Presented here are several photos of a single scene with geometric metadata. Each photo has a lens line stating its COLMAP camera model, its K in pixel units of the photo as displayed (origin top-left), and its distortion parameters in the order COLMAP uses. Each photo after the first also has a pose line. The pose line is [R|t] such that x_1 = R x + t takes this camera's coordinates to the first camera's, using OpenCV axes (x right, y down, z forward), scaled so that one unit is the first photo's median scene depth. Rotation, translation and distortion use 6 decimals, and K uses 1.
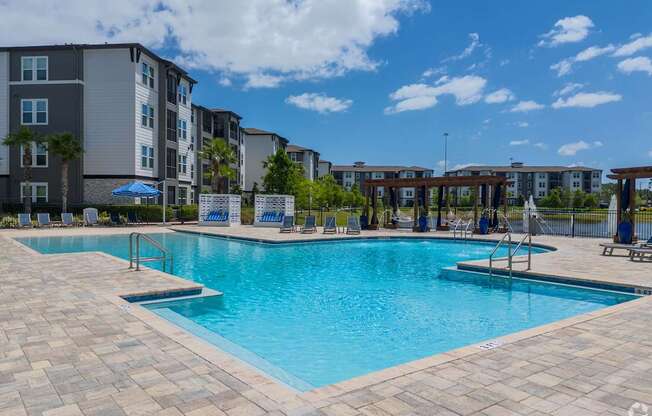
lens RADIAL K [[482.5, 0, 326.1], [0, 482.5, 210.4], [0, 0, 1]] dist [0.012516, -0.005307]
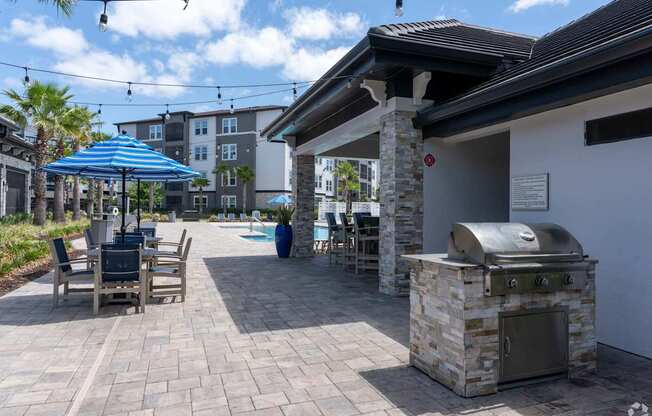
lens RADIAL K [[444.6, 0, 348.0], [0, 444.6, 209.8], [0, 0, 1]] dist [-0.009438, -0.001019]
pose [[0.956337, -0.000013, -0.292267, 0.217681], [-0.004349, 0.999889, -0.014277, 0.010181], [0.292234, 0.014924, 0.956230, -0.310175]]
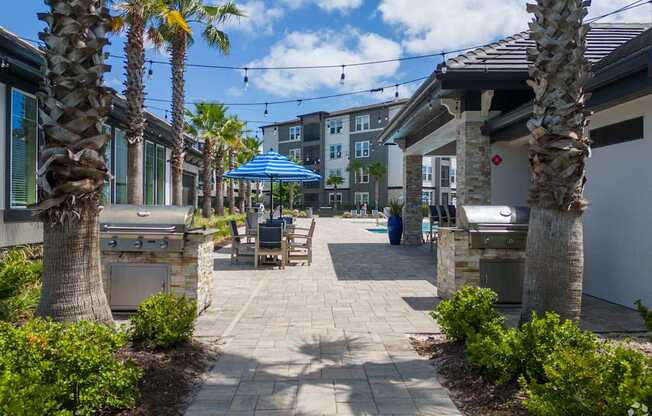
lens RADIAL K [[482.5, 0, 326.1], [0, 482.5, 209.0], [0, 0, 1]] dist [0.012516, -0.005307]
pose [[0.800185, -0.000369, -0.599753, 0.282452], [-0.006651, 0.999933, -0.009489, 0.015164], [0.599716, 0.011582, 0.800129, -0.381758]]
